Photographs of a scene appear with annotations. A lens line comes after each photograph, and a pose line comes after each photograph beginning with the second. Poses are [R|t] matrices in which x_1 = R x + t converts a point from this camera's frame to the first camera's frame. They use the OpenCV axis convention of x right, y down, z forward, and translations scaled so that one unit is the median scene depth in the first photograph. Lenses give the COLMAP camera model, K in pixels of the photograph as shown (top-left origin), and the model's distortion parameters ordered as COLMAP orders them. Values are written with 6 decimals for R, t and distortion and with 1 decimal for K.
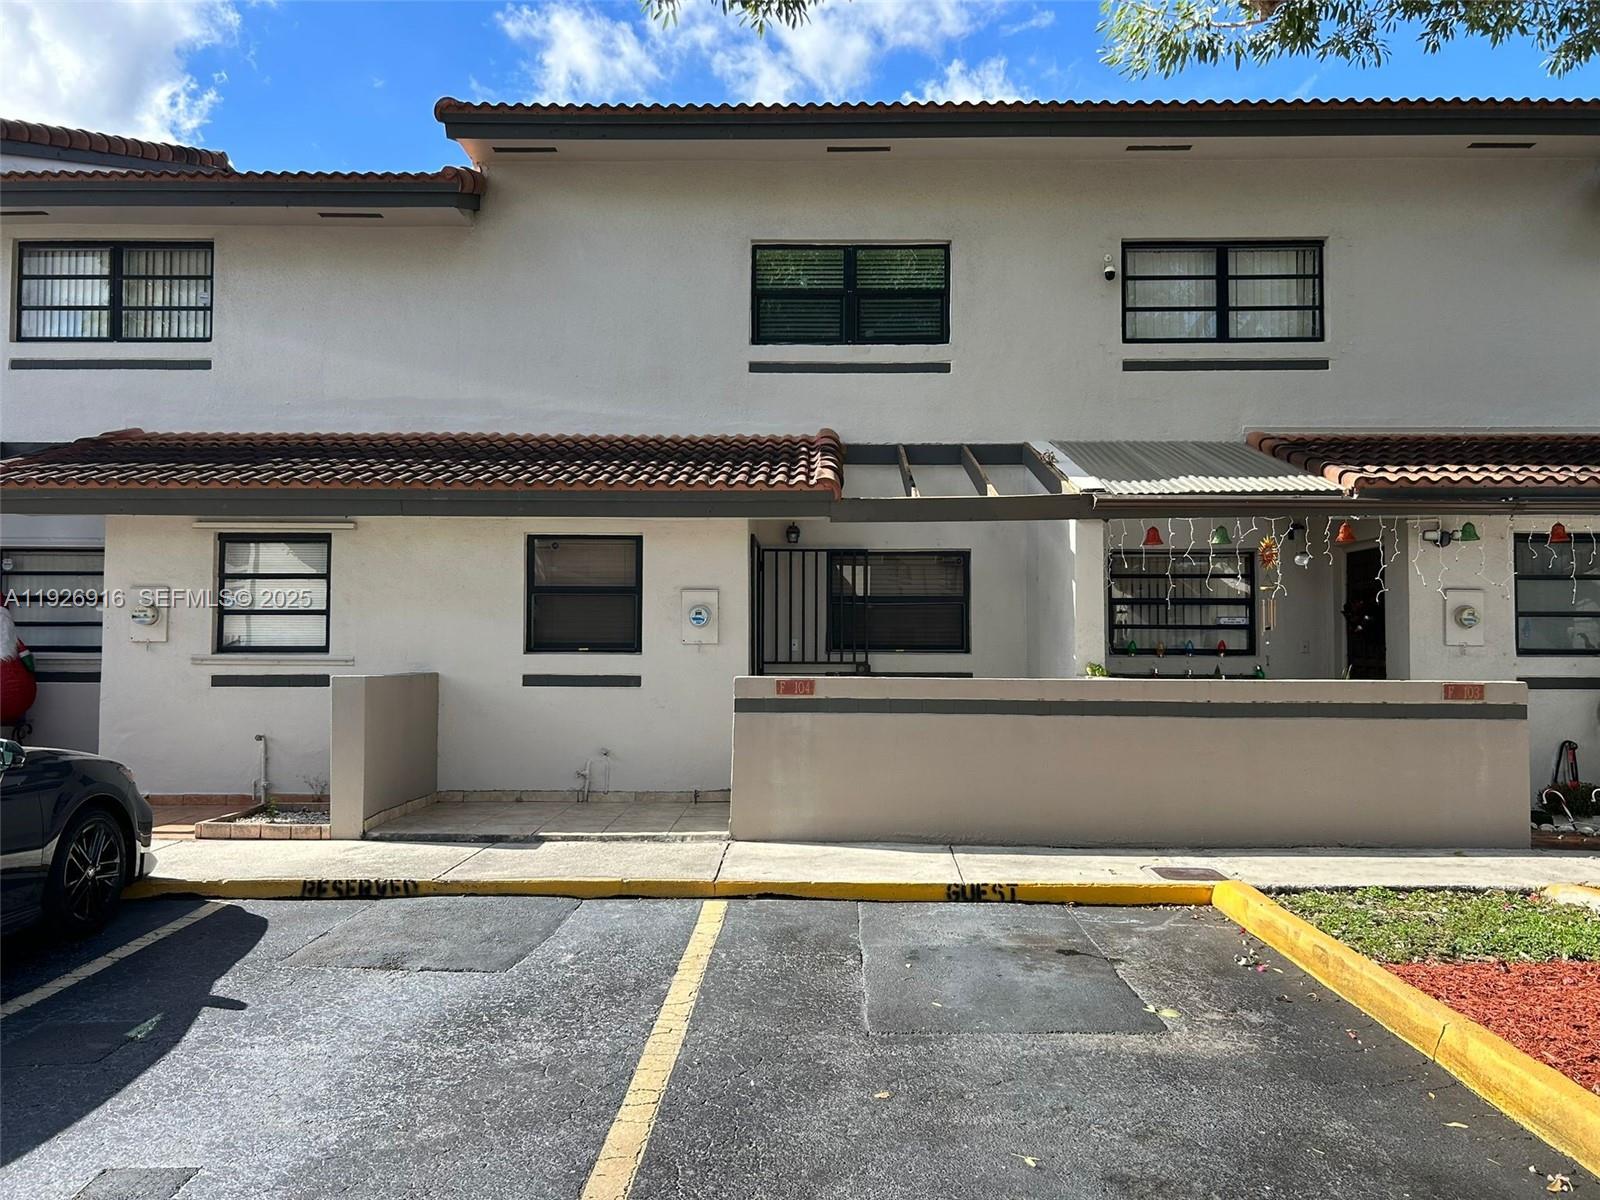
lens RADIAL K [[1191.2, 0, 794.1], [0, 1191.2, 603.4], [0, 0, 1]] dist [0.098201, -0.181013]
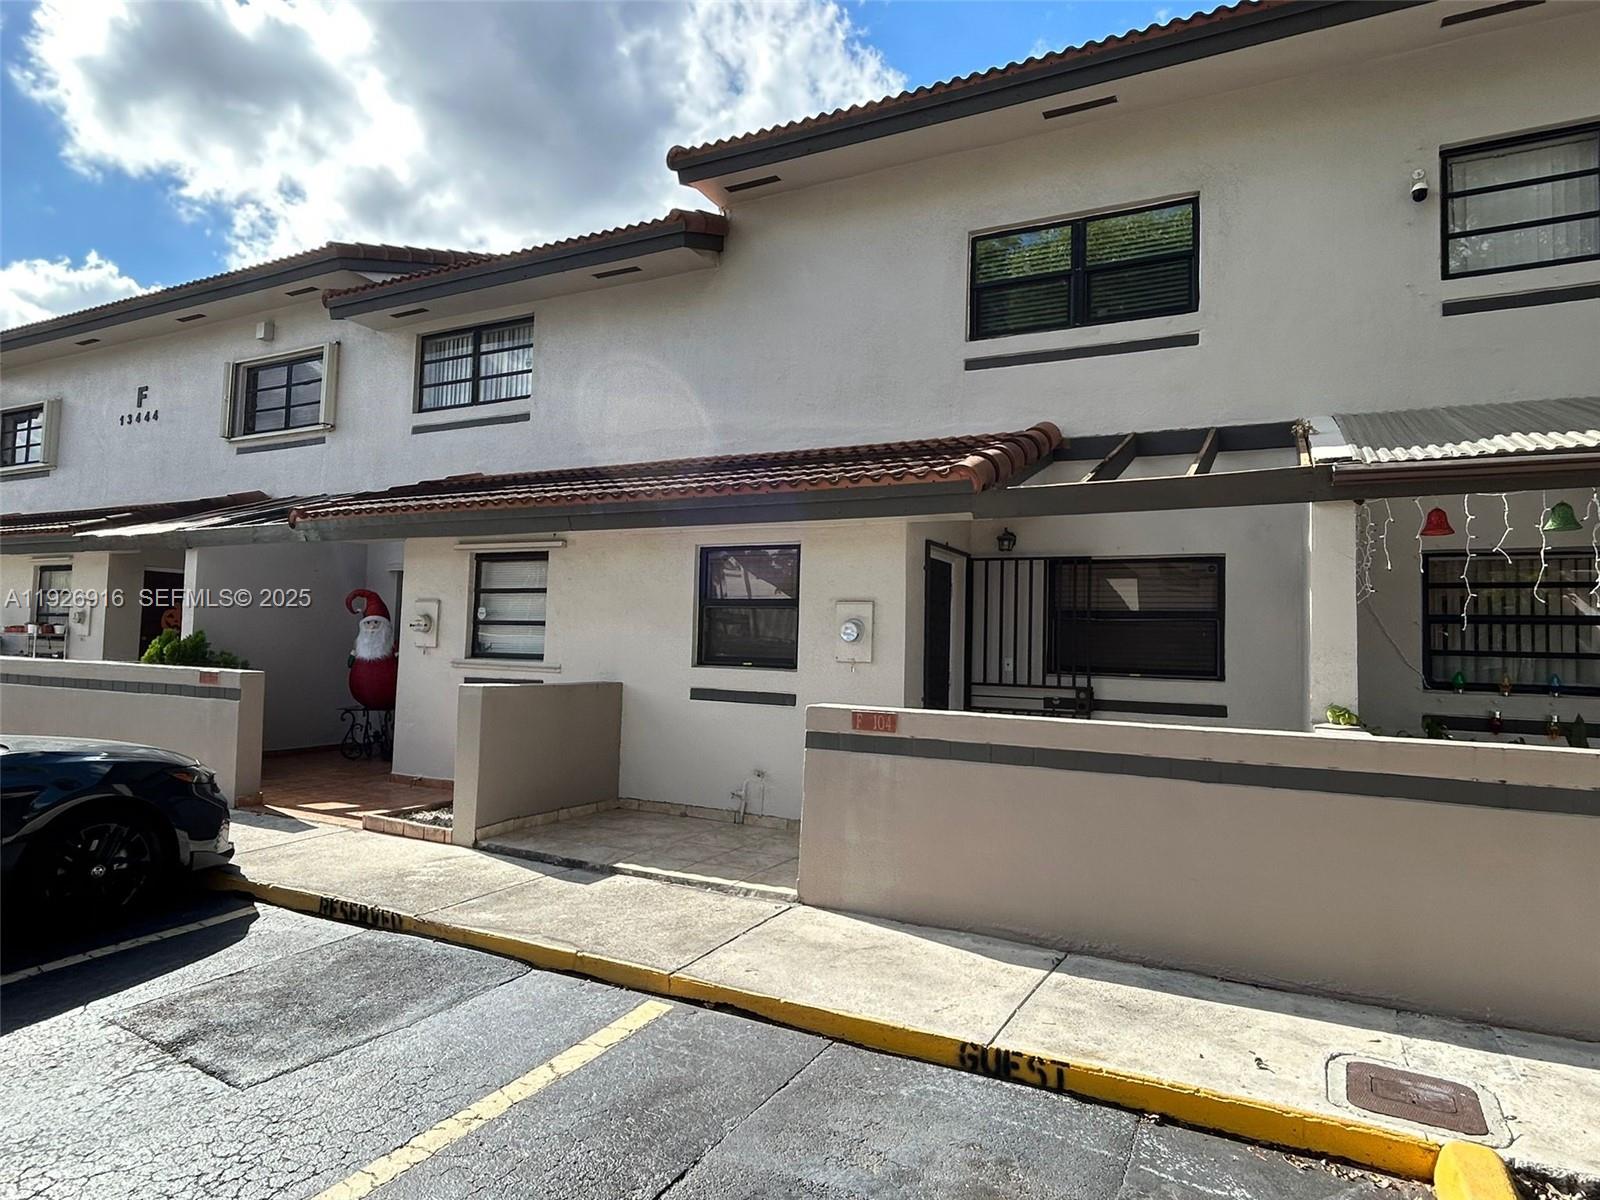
lens RADIAL K [[927.4, 0, 798.0], [0, 927.4, 594.0], [0, 0, 1]] dist [-0.002711, 0.001133]
pose [[0.896746, -0.004774, -0.442521, 0.191883], [-0.007404, 0.999640, -0.025788, 0.000839], [0.442485, 0.026402, 0.896387, 0.345688]]
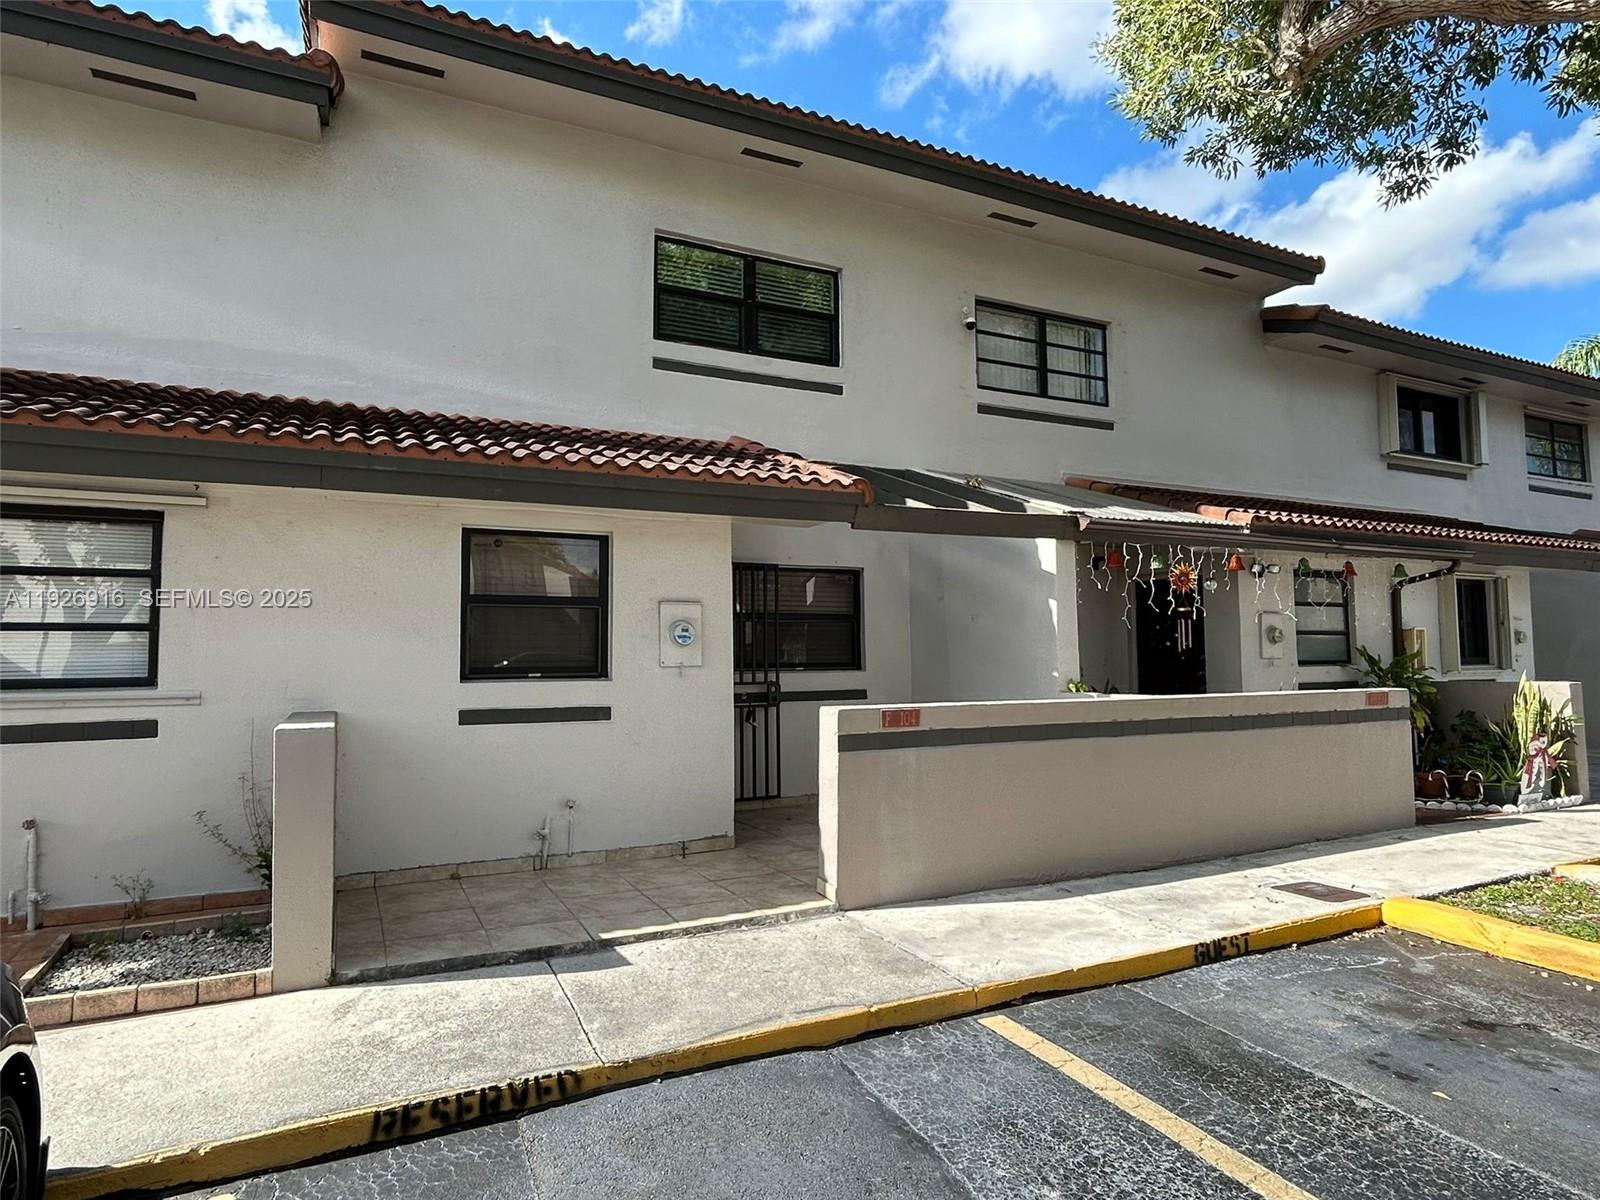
lens RADIAL K [[927.4, 0, 798.0], [0, 927.4, 594.0], [0, 0, 1]] dist [-0.002711, 0.001133]
pose [[0.888163, 0.020487, 0.459071, -0.305183], [-0.006174, 0.999447, -0.032659, 0.003545], [-0.459486, 0.026172, 0.887799, 0.371416]]
